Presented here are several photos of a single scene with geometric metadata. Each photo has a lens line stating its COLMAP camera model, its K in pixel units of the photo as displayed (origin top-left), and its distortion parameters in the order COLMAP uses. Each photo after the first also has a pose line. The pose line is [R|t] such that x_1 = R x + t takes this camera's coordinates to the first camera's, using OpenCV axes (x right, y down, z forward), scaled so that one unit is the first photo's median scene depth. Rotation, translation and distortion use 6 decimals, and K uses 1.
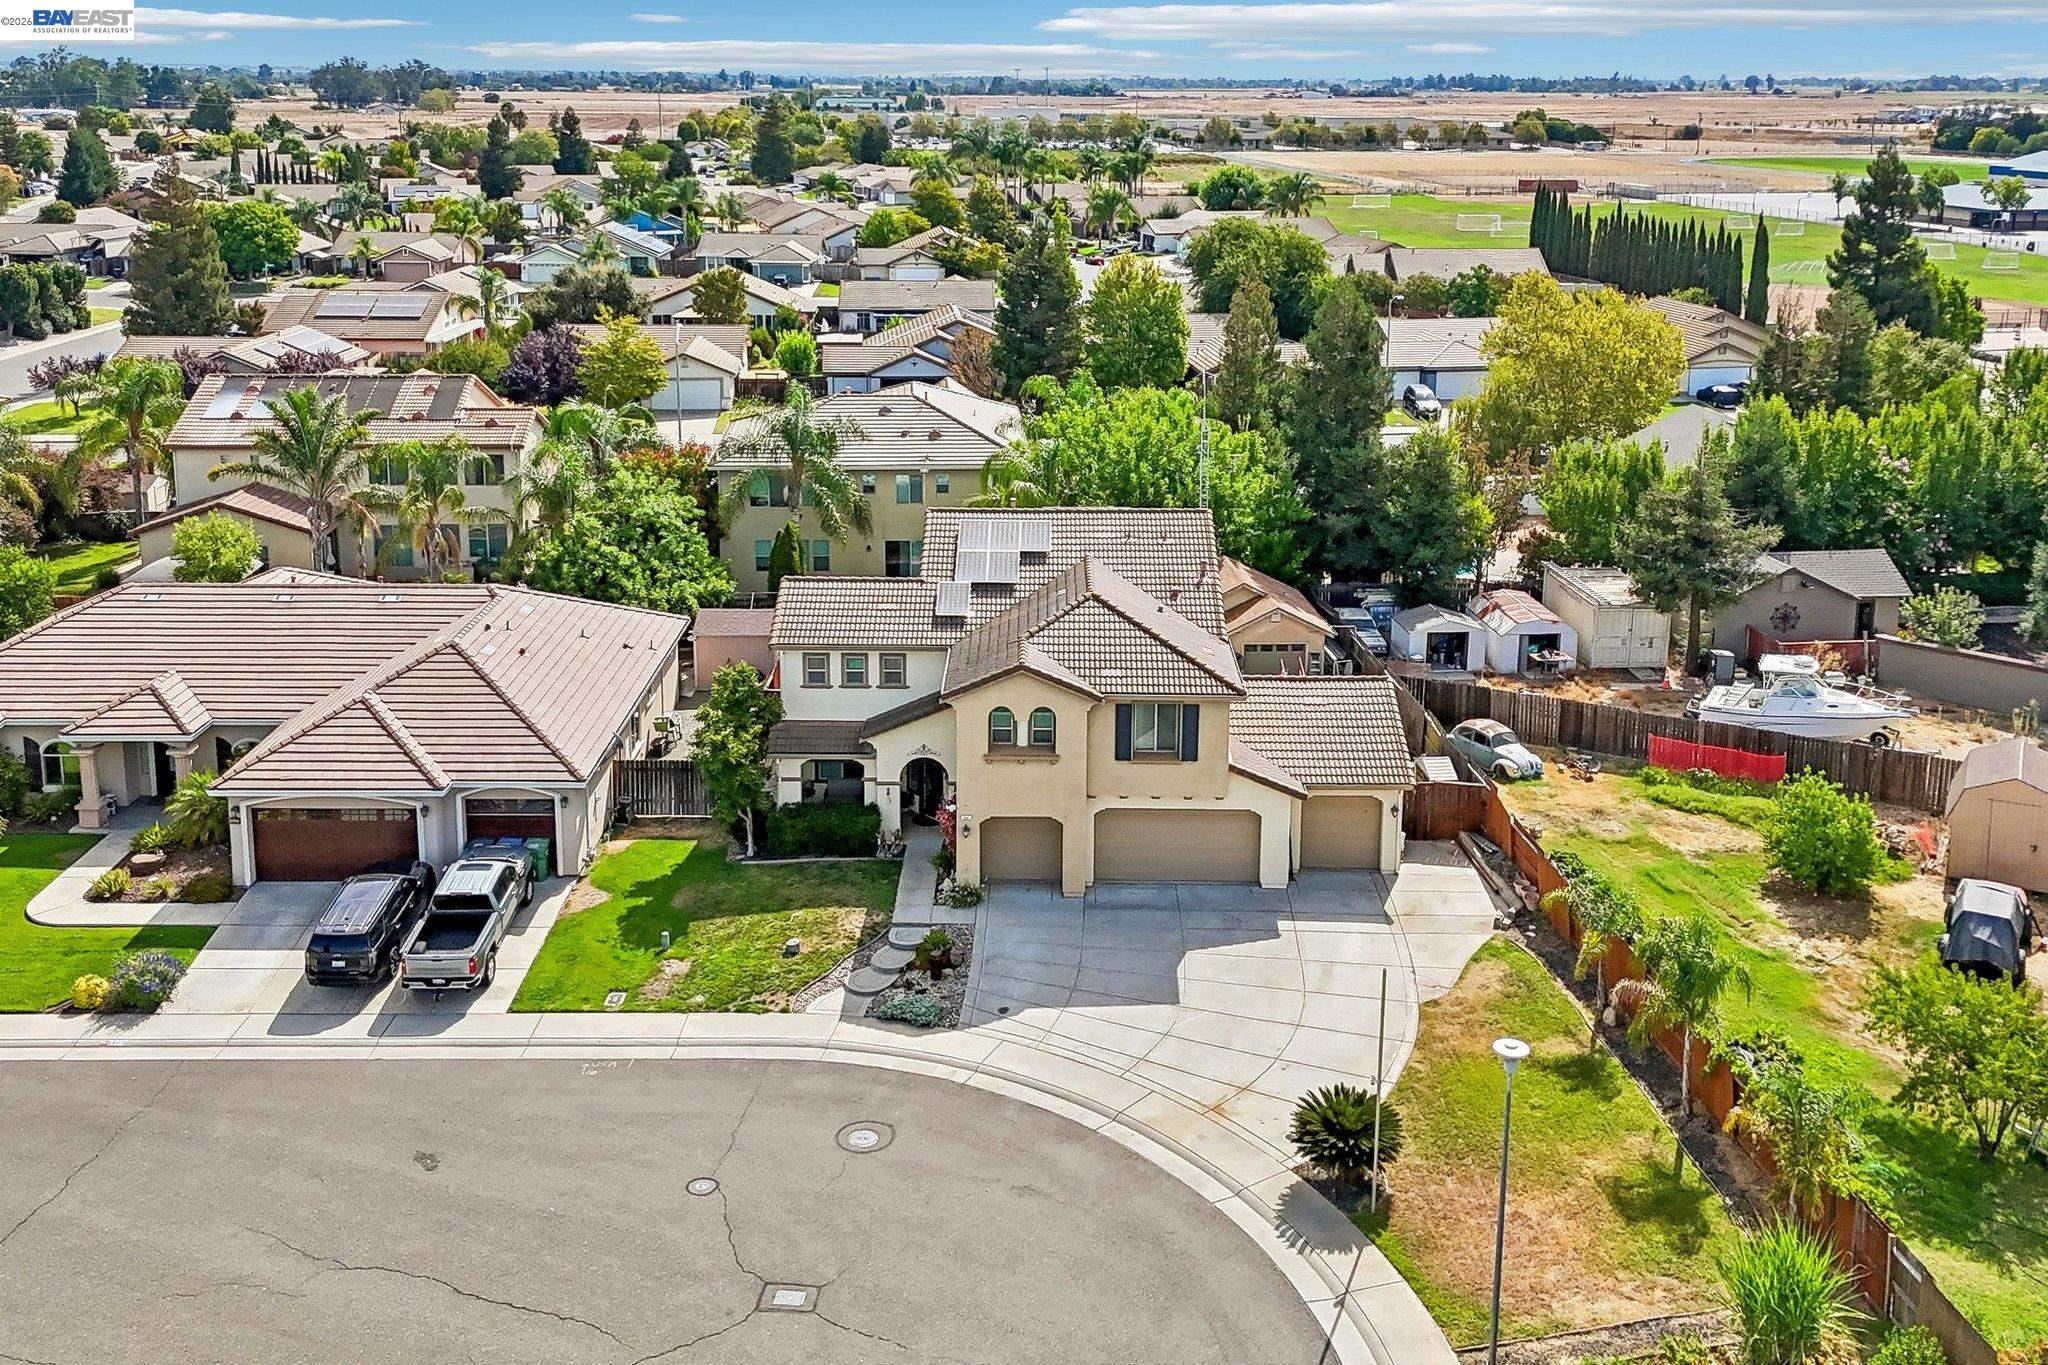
lens RADIAL K [[1852.5, 0, 1025.3], [0, 1852.5, 683.5], [0, 0, 1]] dist [0.018428, 0.000000]
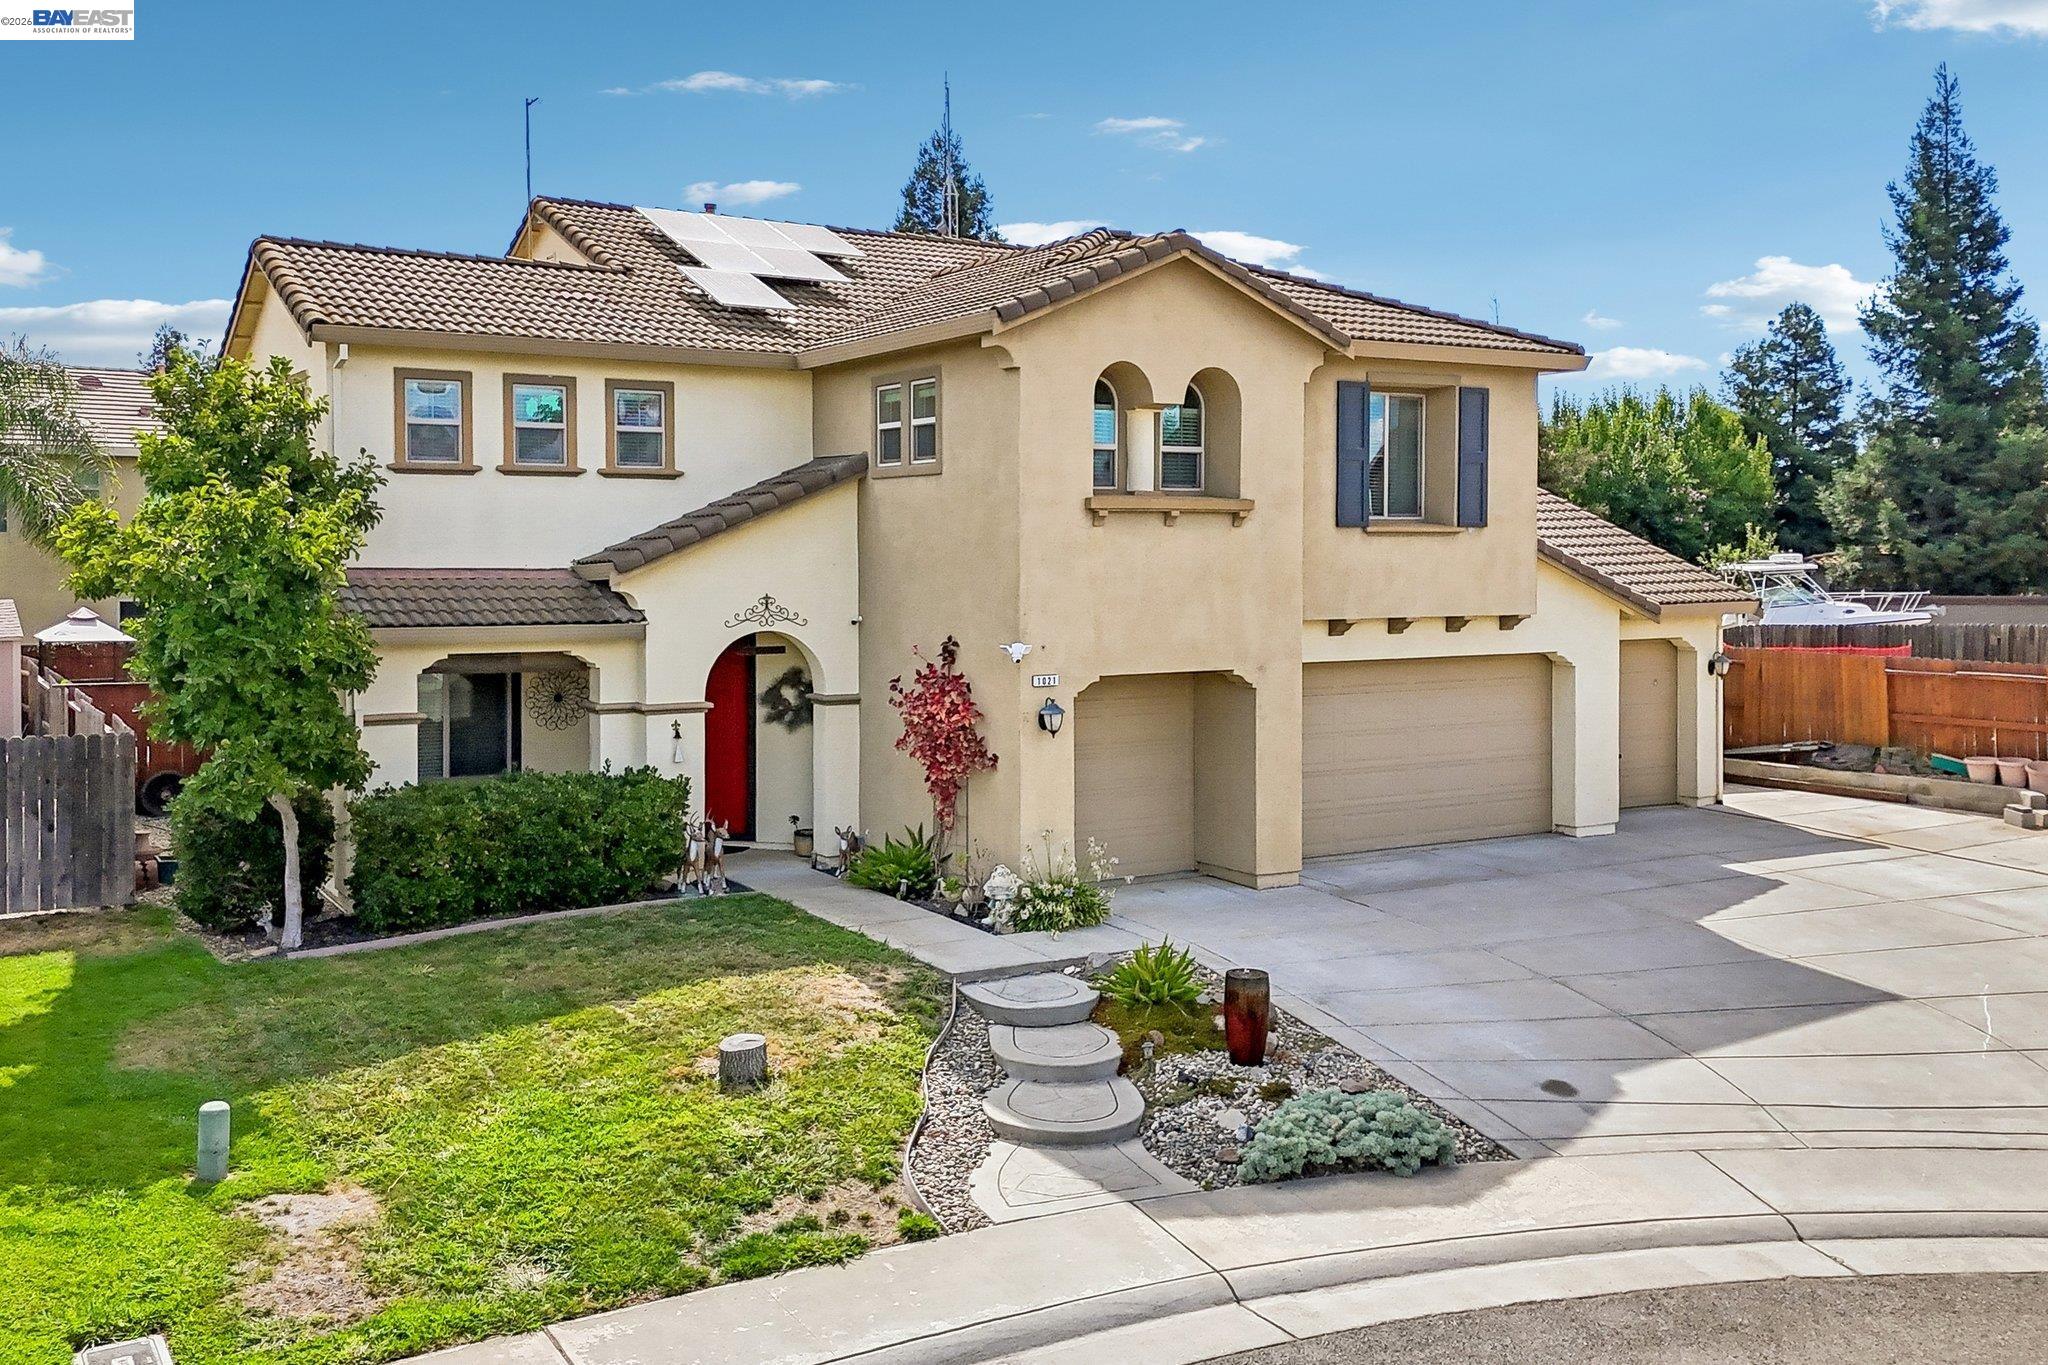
lens RADIAL K [[1852.5, 0, 1030.8], [0, 1852.5, 690.5], [0, 0, 1]] dist [0.018428, 0.000000]
pose [[0.847234, -0.041822, 0.529572, -0.234672], [0.163069, 0.969241, -0.184340, 0.145848], [-0.505573, 0.242536, 0.827993, 0.724728]]
